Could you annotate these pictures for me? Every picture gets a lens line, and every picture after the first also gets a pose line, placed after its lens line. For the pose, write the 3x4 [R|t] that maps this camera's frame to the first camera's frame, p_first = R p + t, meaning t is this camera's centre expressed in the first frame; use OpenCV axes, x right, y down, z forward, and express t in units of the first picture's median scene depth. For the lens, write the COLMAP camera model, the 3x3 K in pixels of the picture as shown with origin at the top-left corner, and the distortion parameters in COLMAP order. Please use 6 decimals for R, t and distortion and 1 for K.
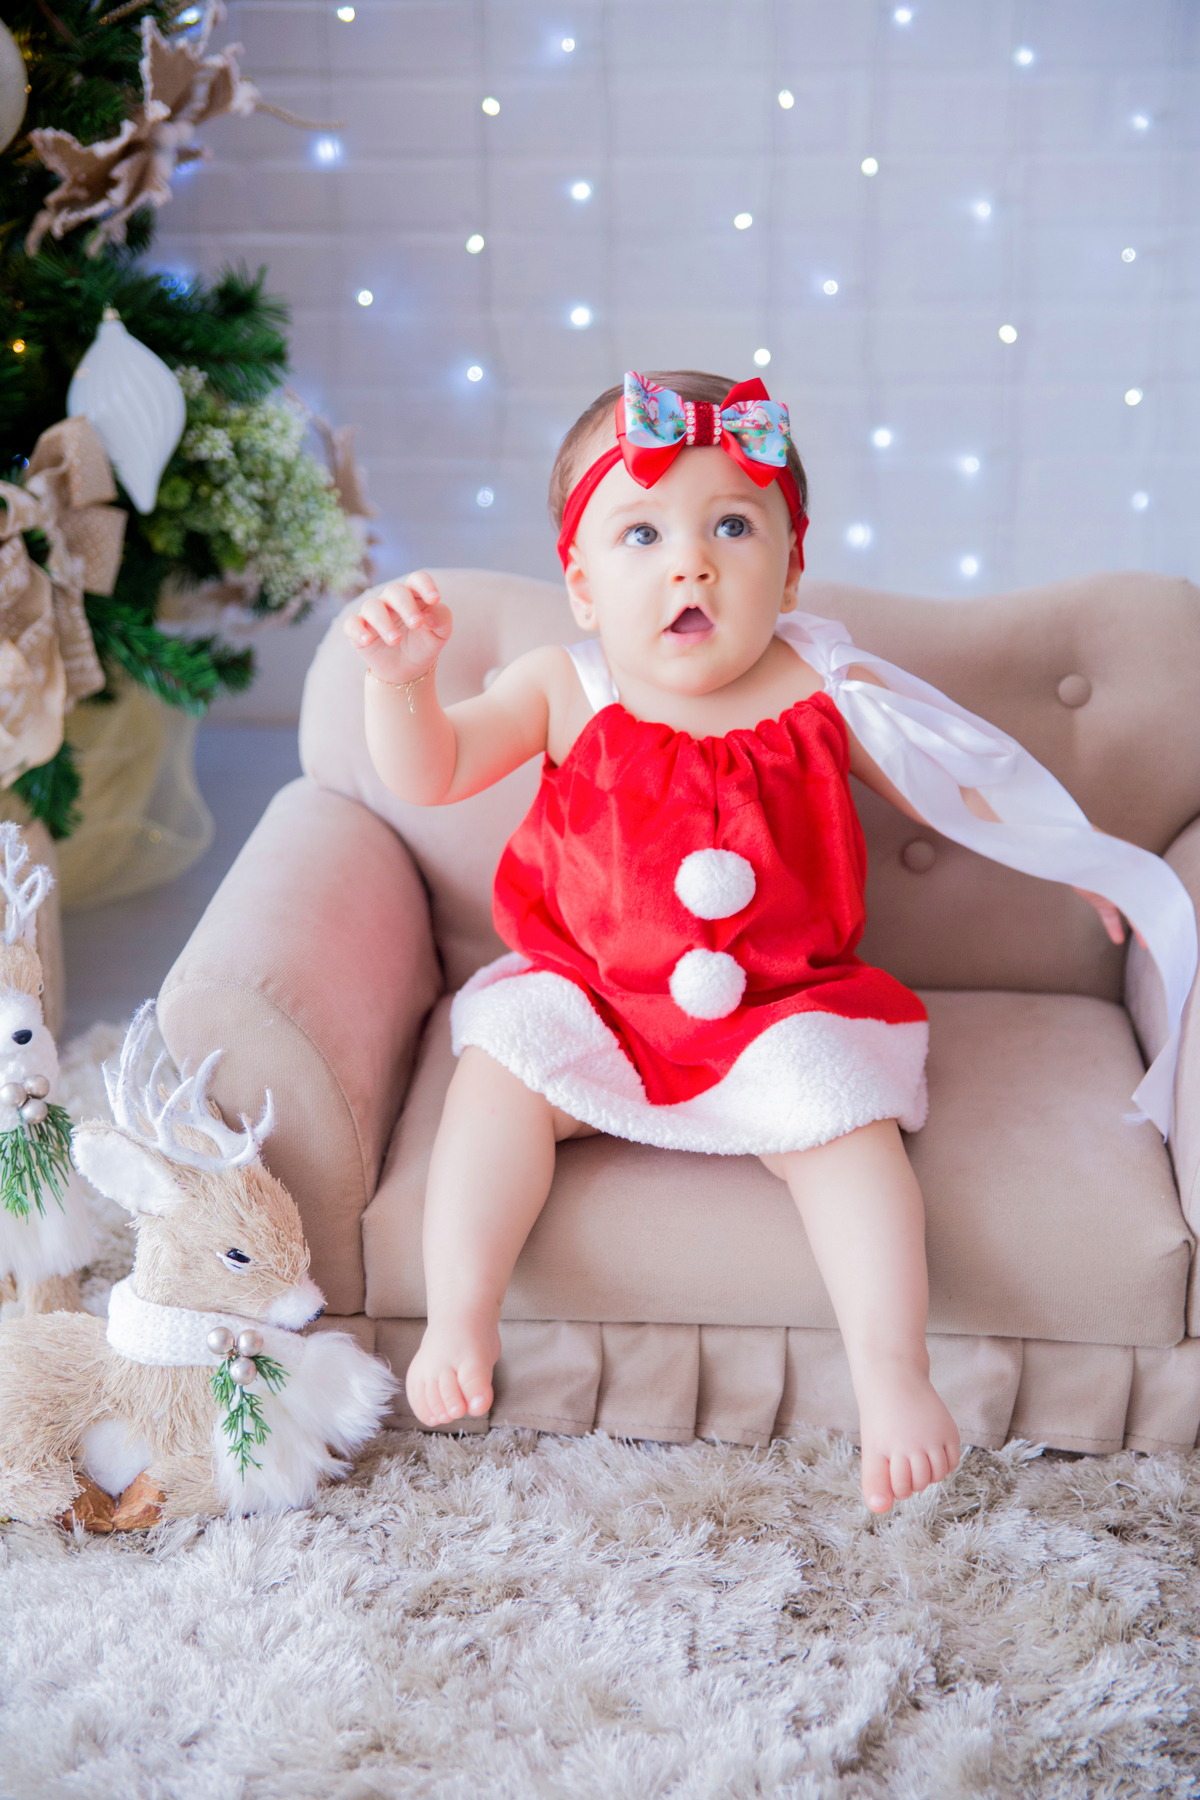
lens RADIAL K [[2854.4, 0, 600.5], [0, 2854.4, 915.9], [0, 0, 1]] dist [0.165495, 0.000000]
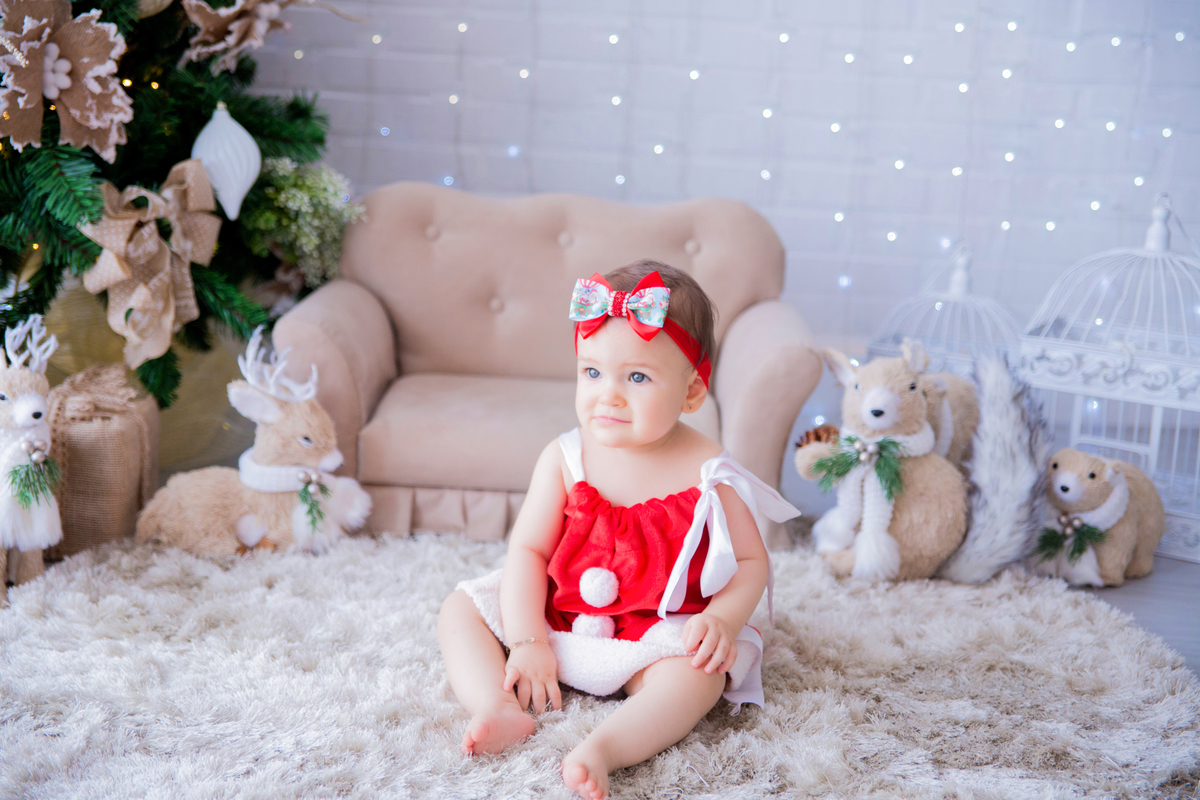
lens RADIAL K [[1902.9, 0, 591.6], [0, 1902.9, 412.7], [0, 0, 1]] dist [0.165495, 0.000000]
pose [[0.998158, 0.060587, 0.002980, 0.058955], [-0.059759, 0.990577, -0.123232, 0.102516], [-0.010418, 0.122827, 0.992373, -0.115888]]
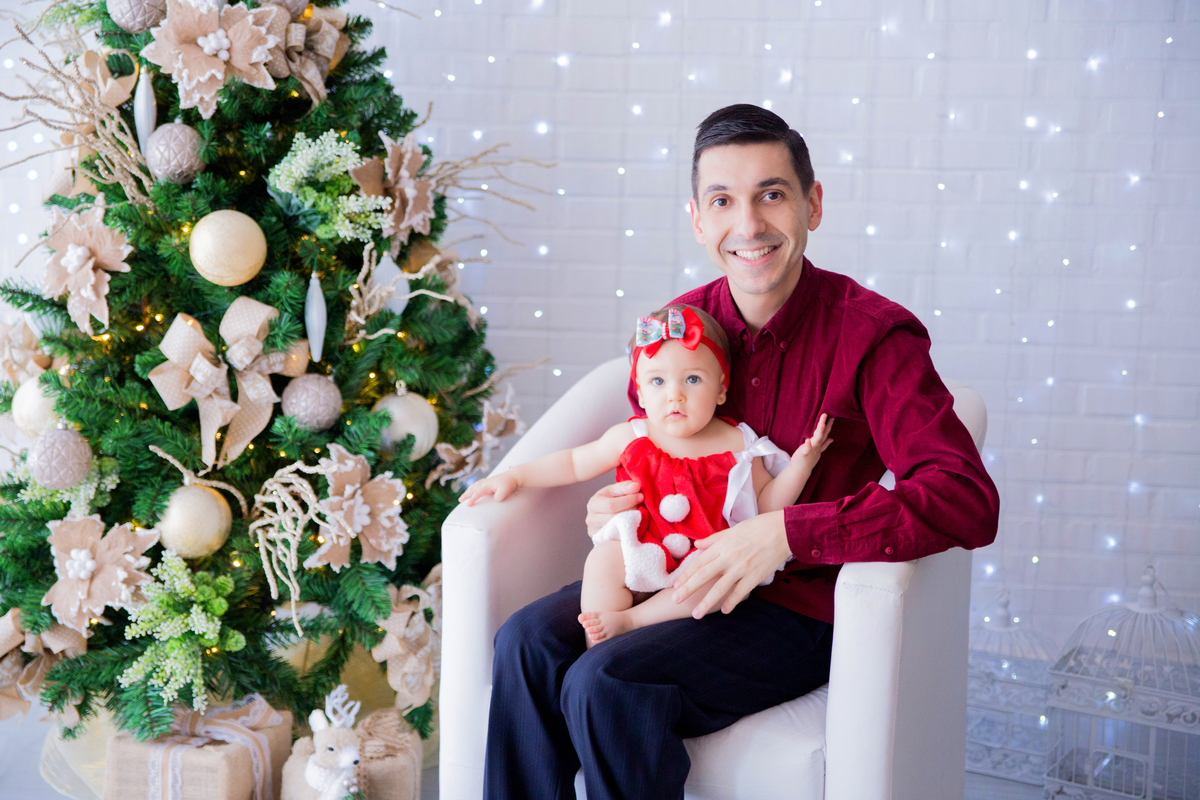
lens RADIAL K [[1902.9, 0, 590.1], [0, 1902.9, 406.0], [0, 0, 1]] dist [0.165495, 0.000000]
pose [[0.998759, 0.040584, -0.028856, -0.021859], [-0.045352, 0.980635, -0.190523, -0.001833], [0.020565, 0.191595, 0.981259, -0.583241]]
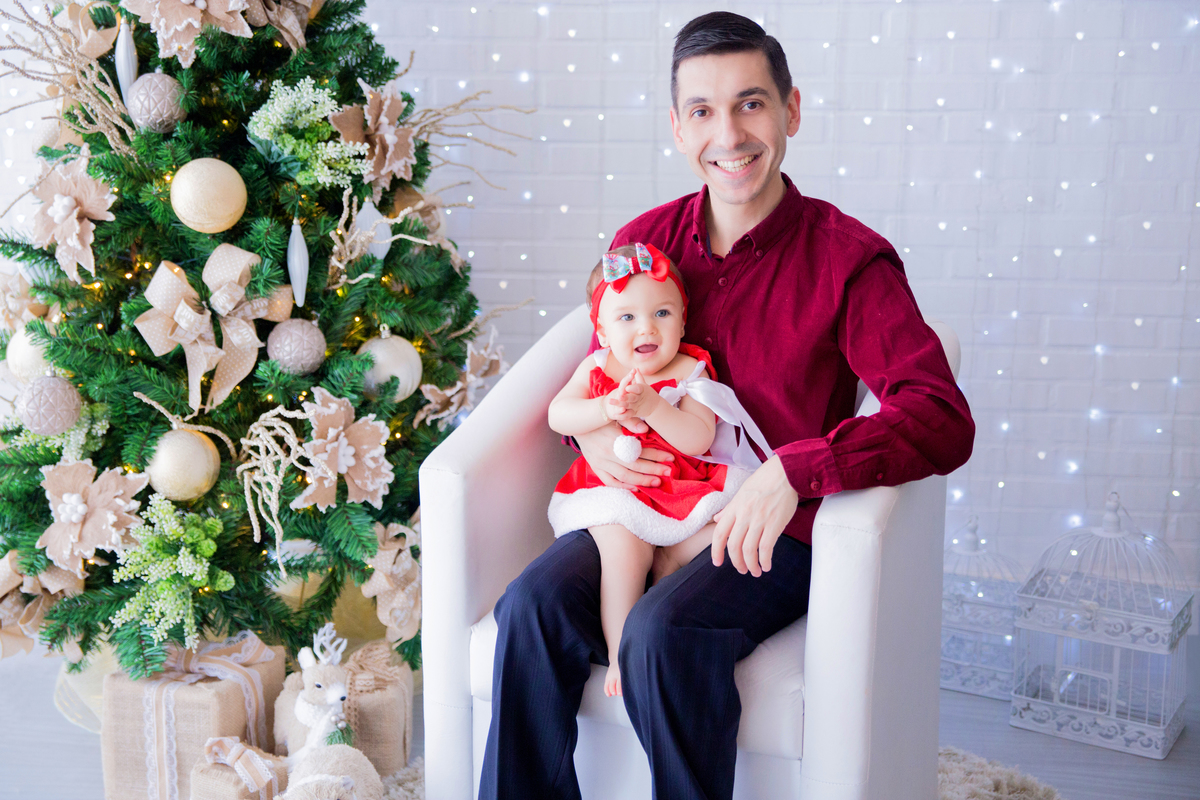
lens RADIAL K [[1627.7, 0, 587.0], [0, 1627.7, 409.1], [0, 0, 1]] dist [0.092336, 0.000000]
pose [[0.999018, 0.027330, -0.034882, -0.003057], [-0.032189, 0.988559, -0.147363, -0.047023], [0.030455, 0.148341, 0.988467, -0.389648]]
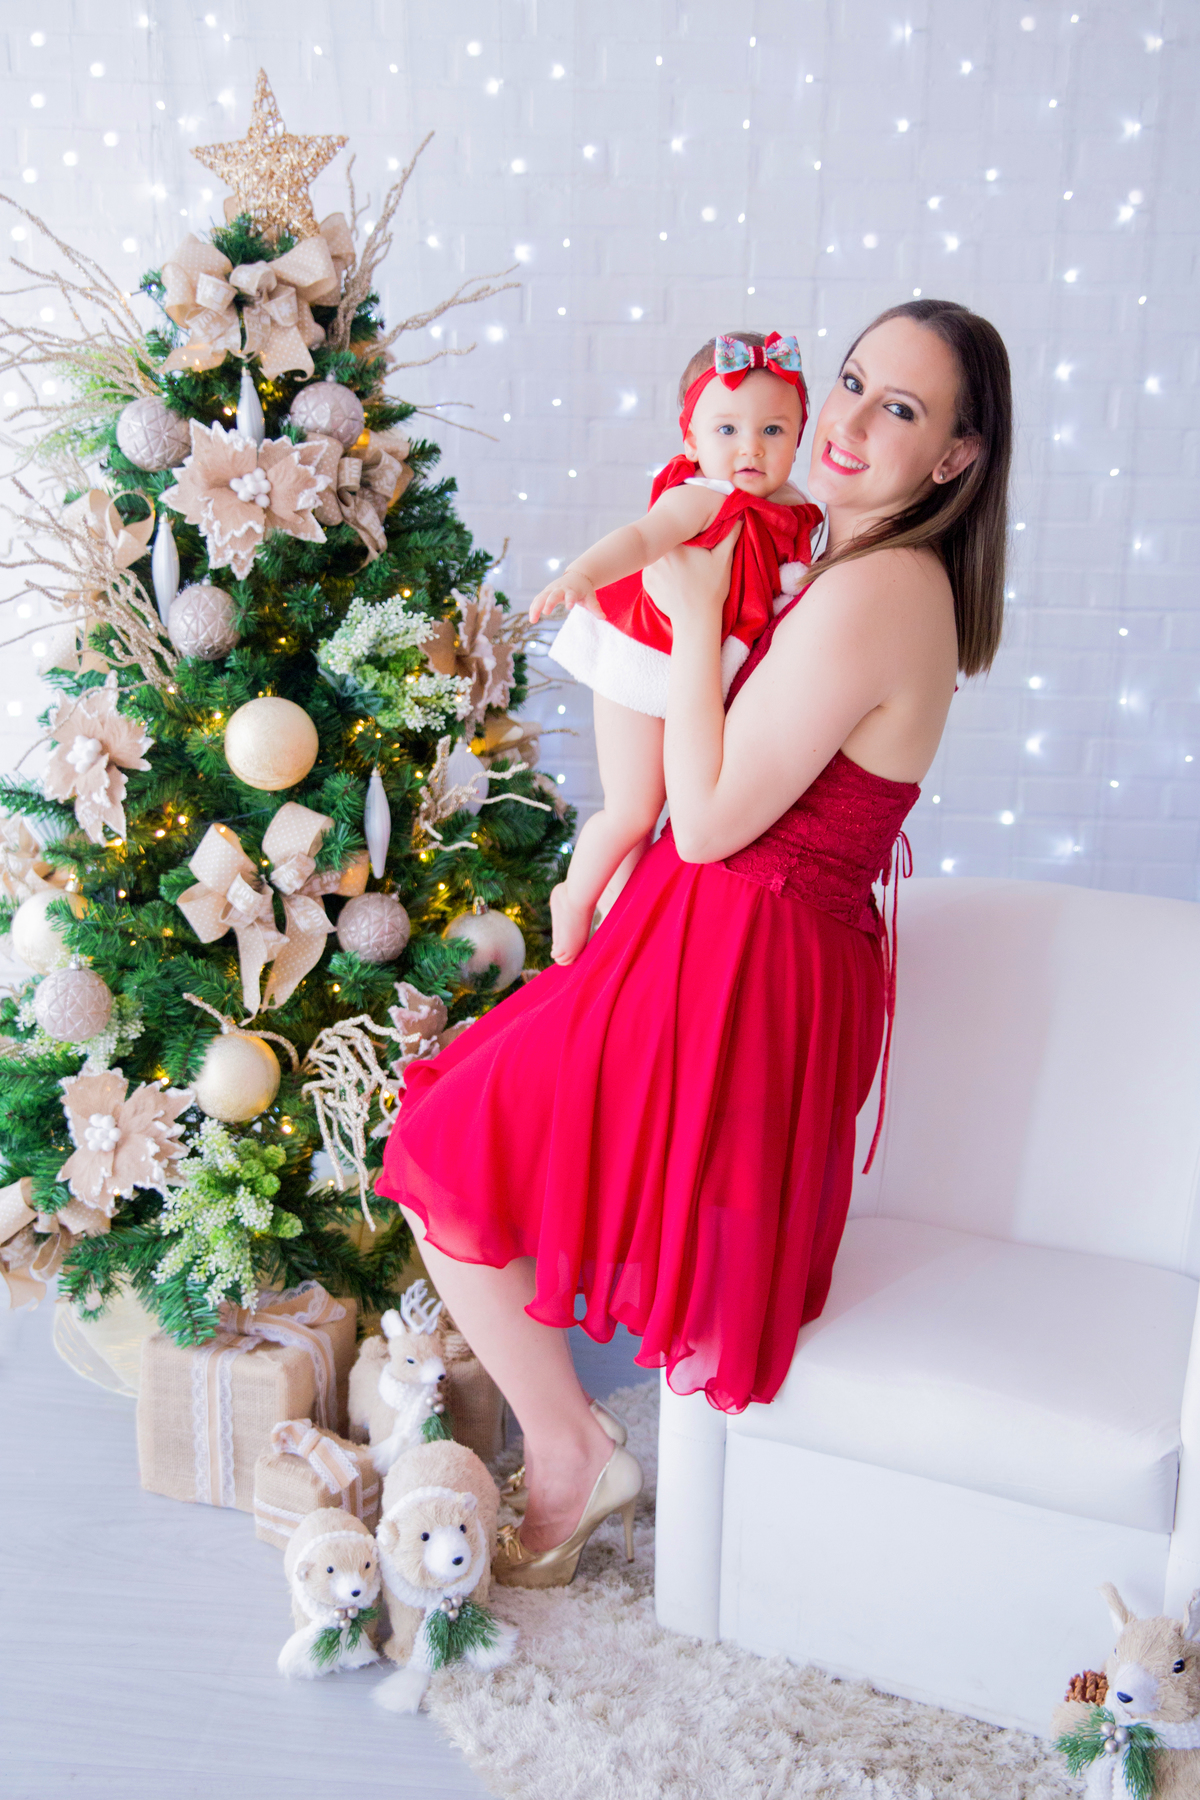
lens RADIAL K [[2112.1, 0, 587.9], [0, 2112.1, 923.5], [0, 0, 1]] dist [0.025675, 0.000000]
pose [[0.998850, 0.040270, -0.026023, -0.114845], [-0.042741, 0.993798, -0.102663, -0.155981], [0.021727, 0.103657, 0.994376, -0.452680]]
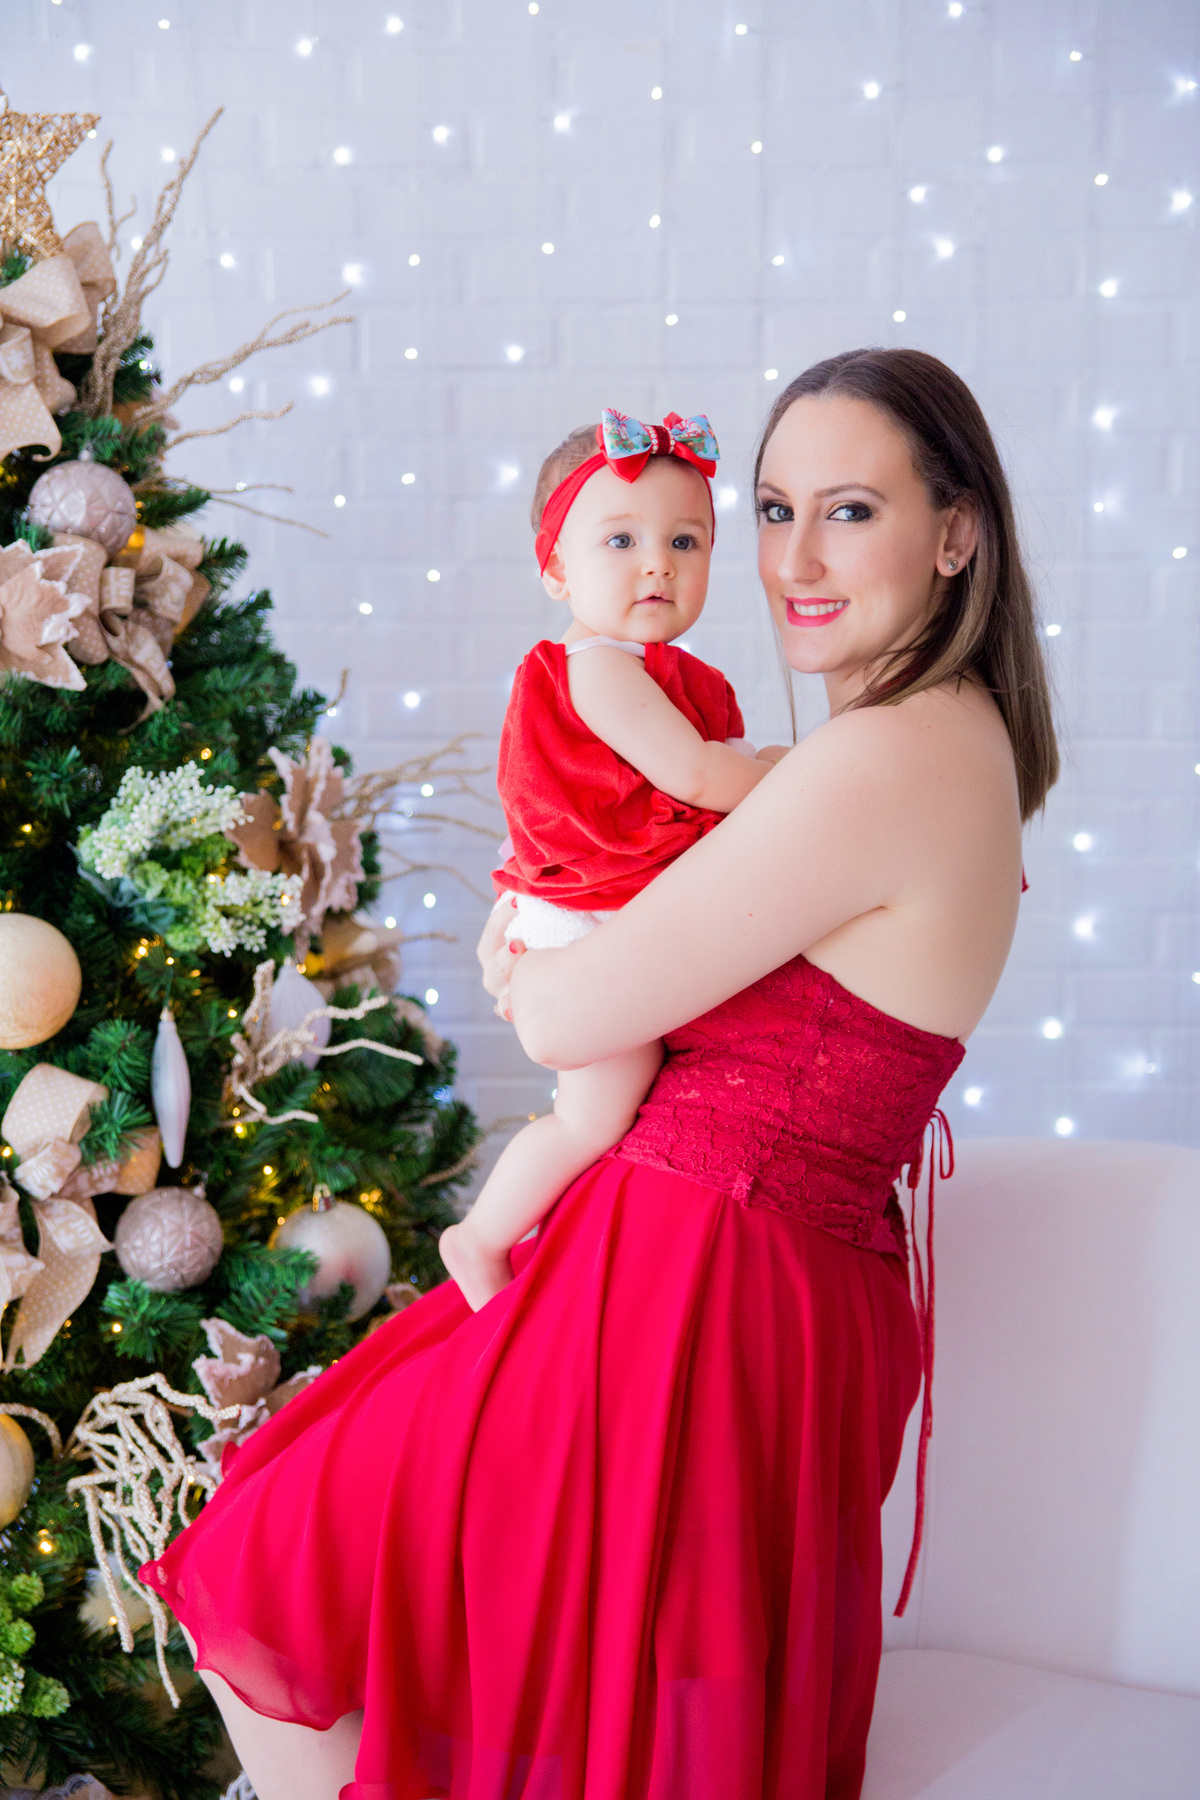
lens RADIAL K [[2683.9, 0, 590.8], [0, 2683.9, 922.4], [0, 0, 1]] dist [0.122309, 0.000000]
pose [[0.999748, 0.004472, 0.021986, -0.128127], [-0.000601, 0.984920, -0.173009, -0.220362], [-0.022428, 0.172952, 0.984675, -0.305574]]
